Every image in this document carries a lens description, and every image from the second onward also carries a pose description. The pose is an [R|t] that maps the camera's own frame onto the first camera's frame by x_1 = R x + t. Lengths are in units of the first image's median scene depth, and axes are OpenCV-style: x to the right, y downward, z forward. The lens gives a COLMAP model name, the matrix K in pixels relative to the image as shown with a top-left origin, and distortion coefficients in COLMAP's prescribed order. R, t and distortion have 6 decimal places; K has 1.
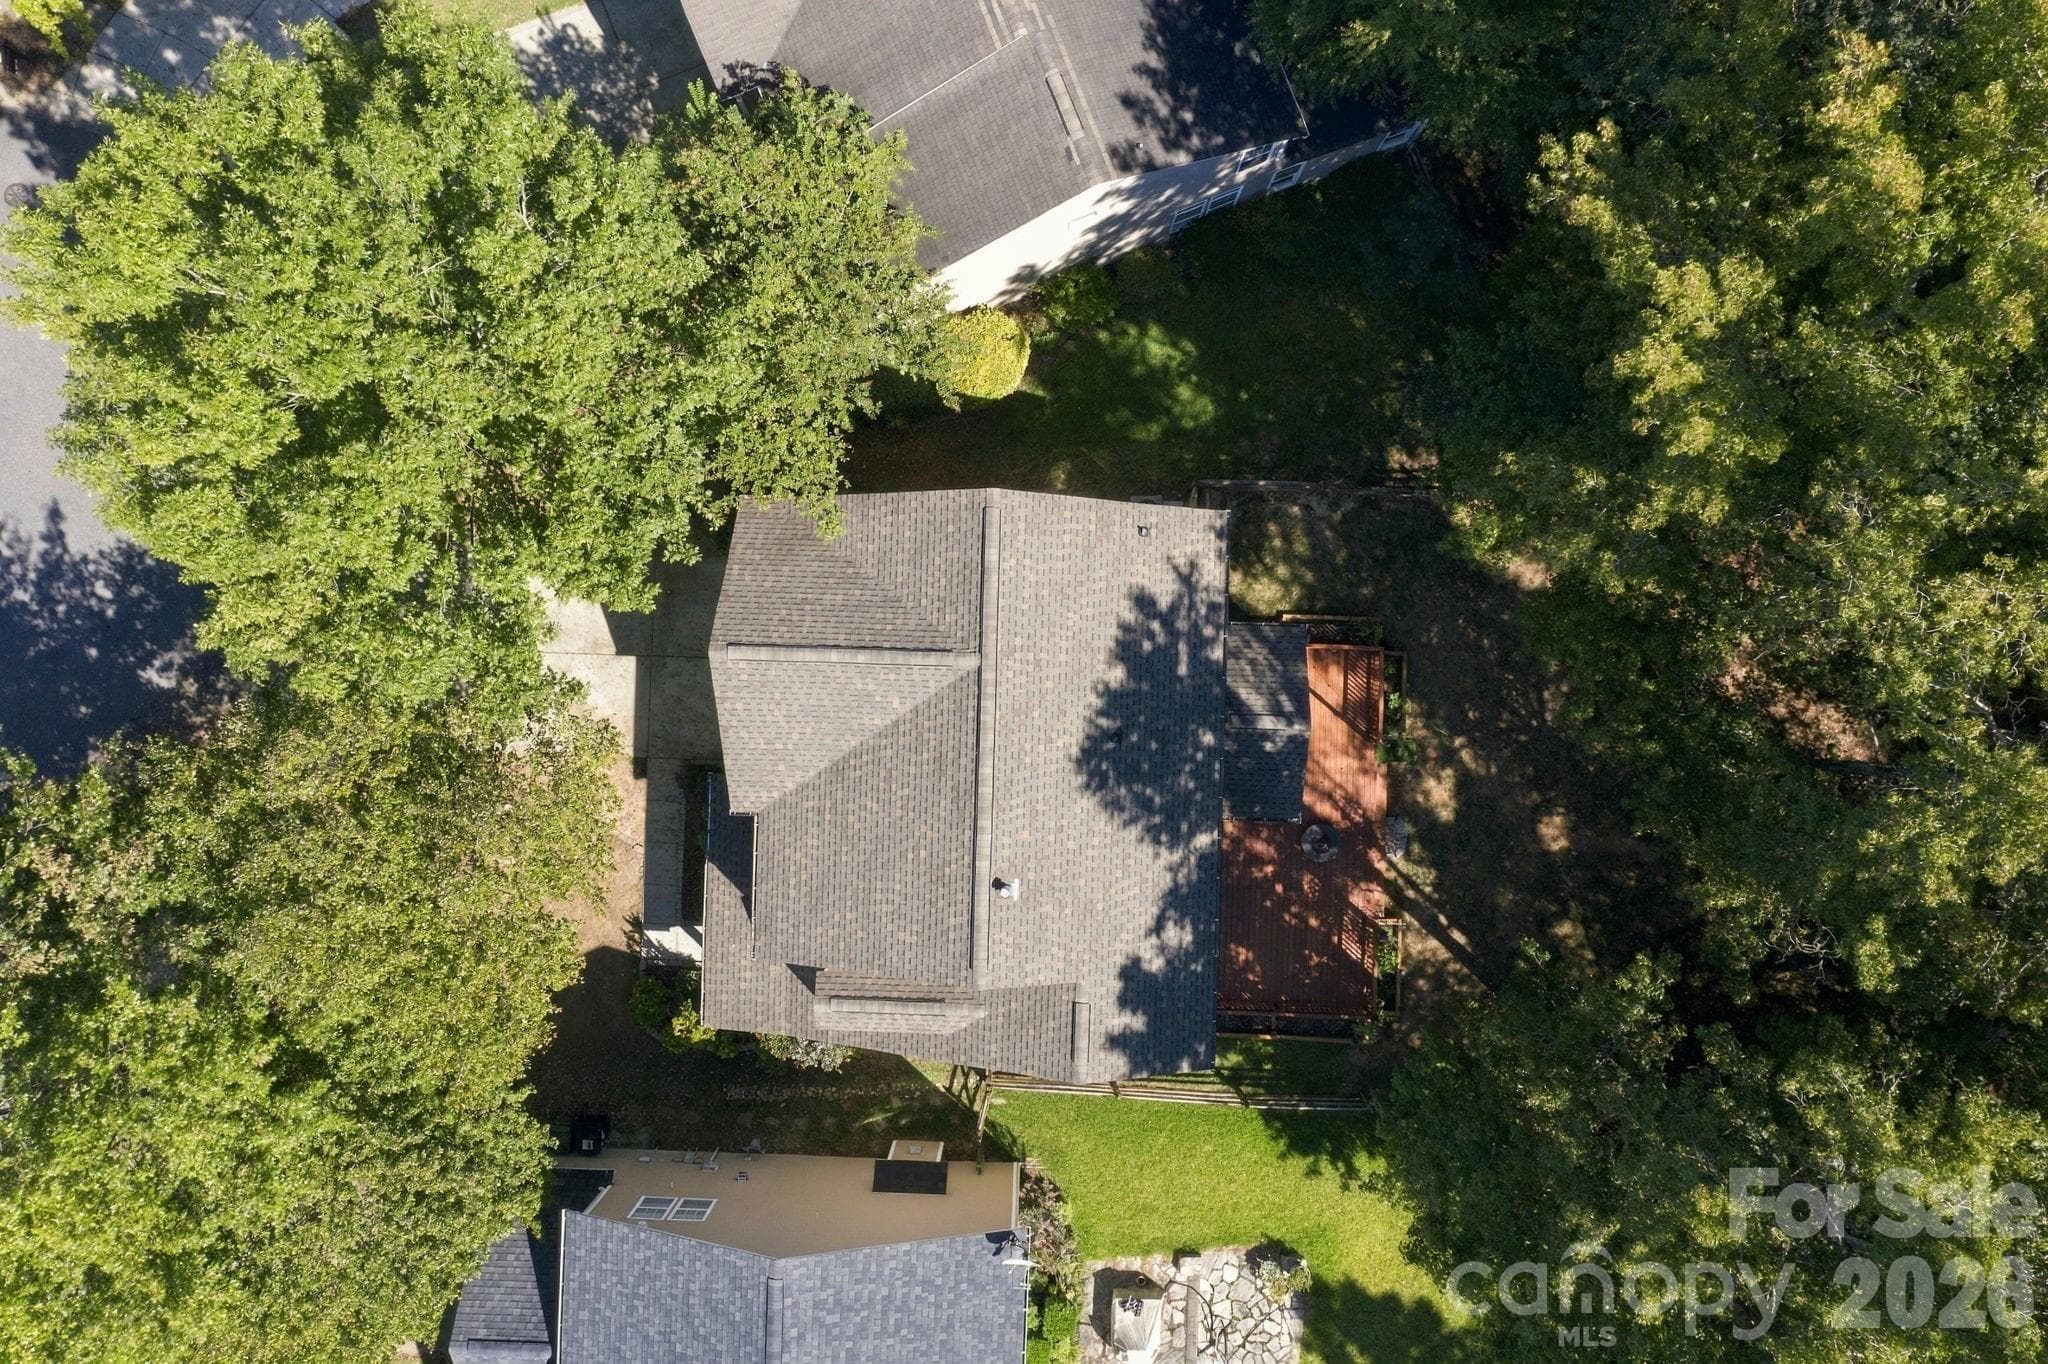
lens RADIAL K [[795.5, 0, 1034.5], [0, 795.5, 678.9], [0, 0, 1]] dist [-0.023804, 0.007381]
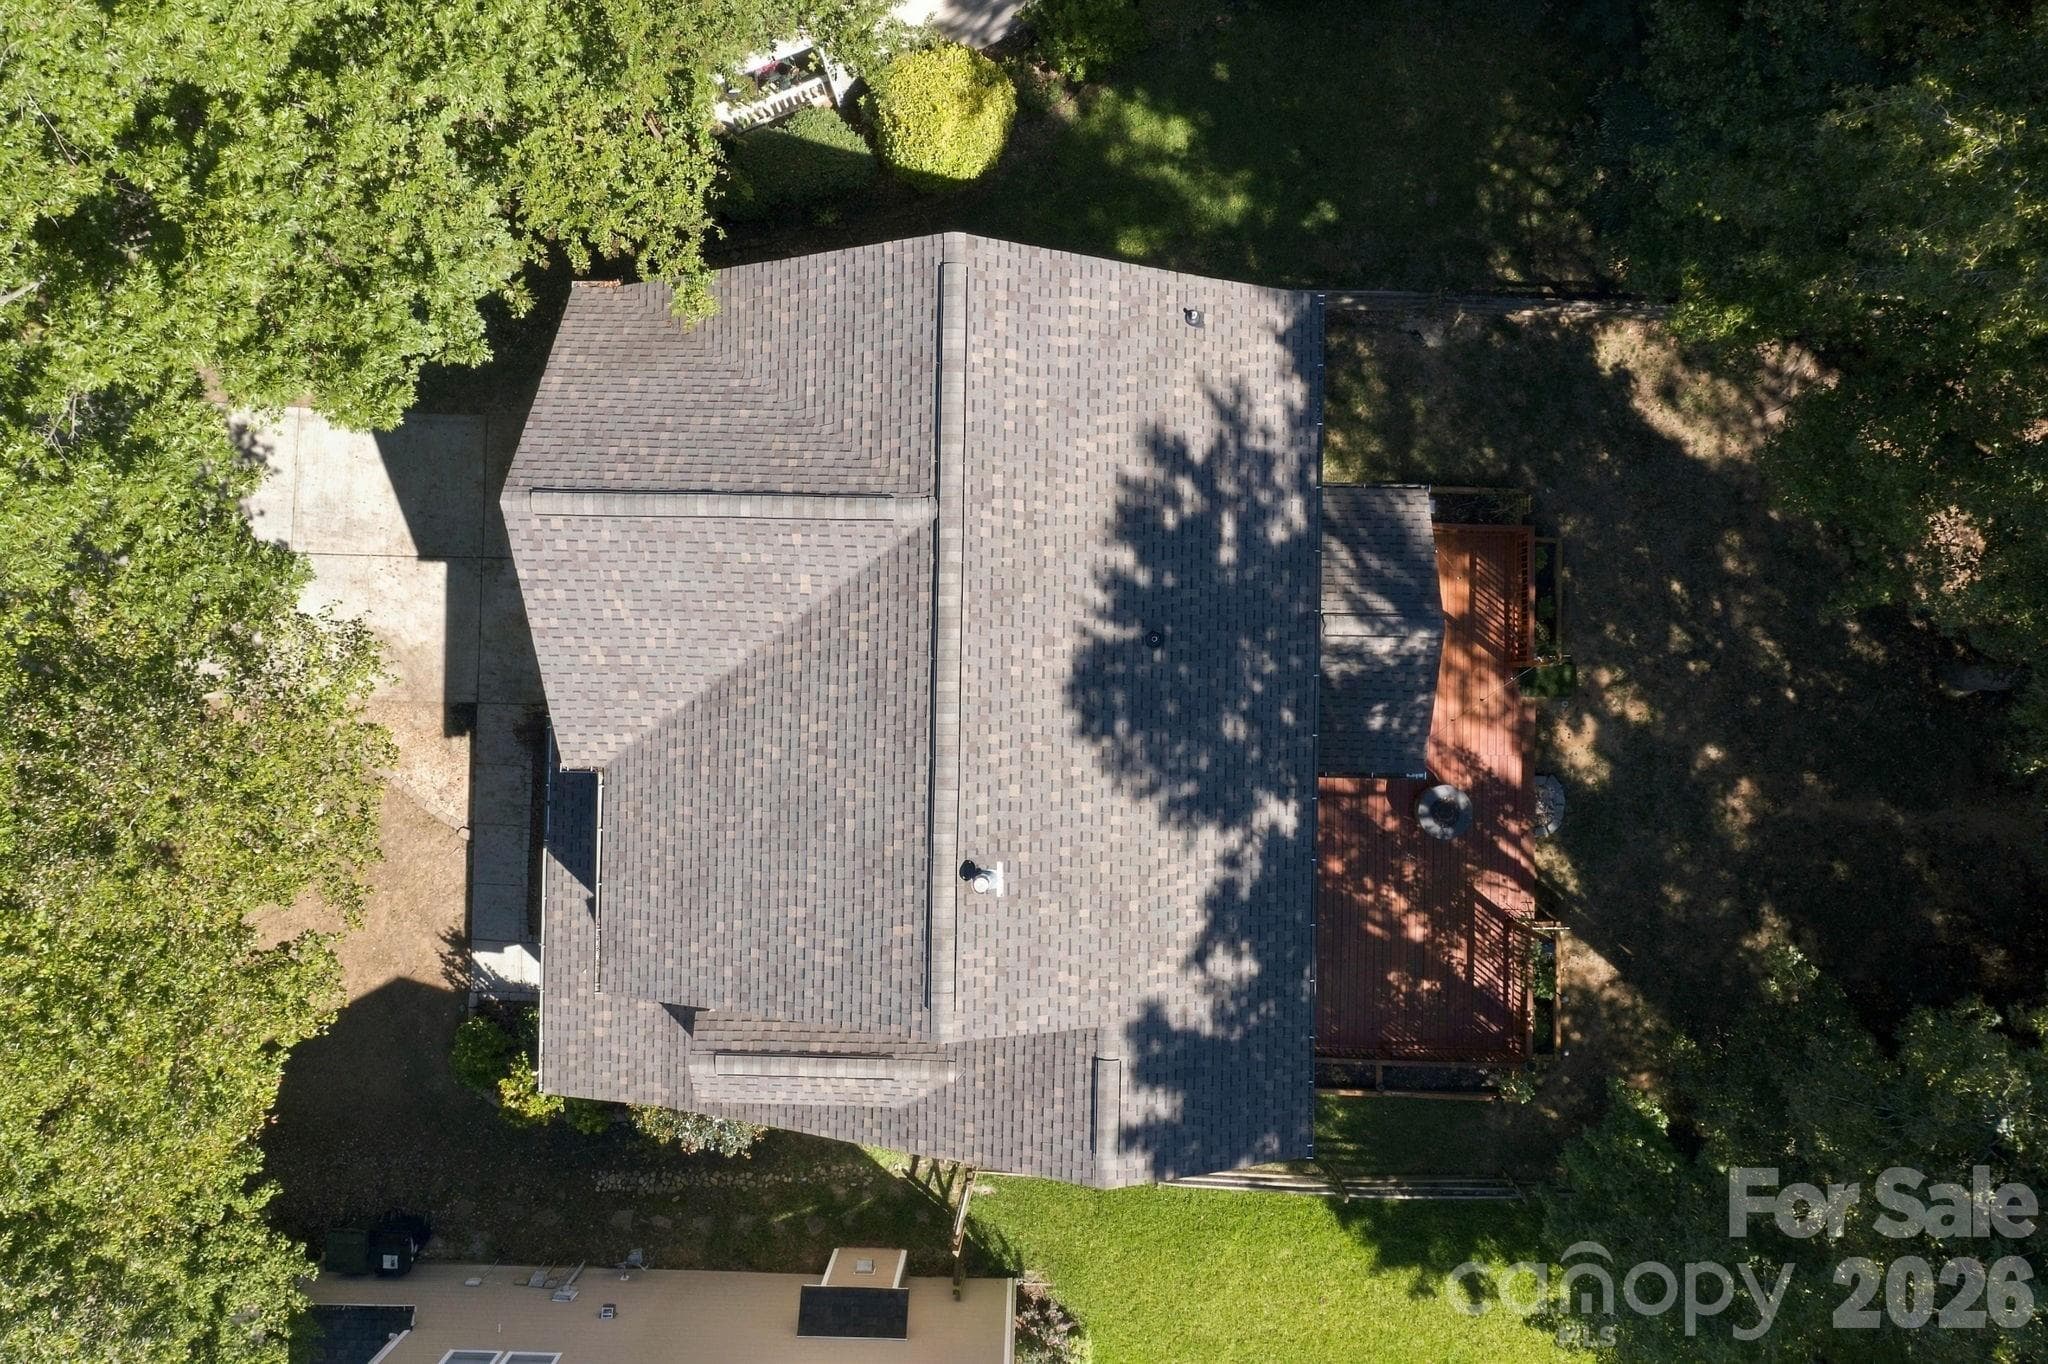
lens RADIAL K [[828.6, 0, 1024.0], [0, 828.6, 682.0], [0, 0, 1]] dist [-0.009952, -0.000171]
pose [[0.999851, -0.012382, -0.012020, 0.005117], [0.012378, 0.999923, -0.000393, 0.103549], [0.012024, 0.000244, 0.999928, 0.328855]]
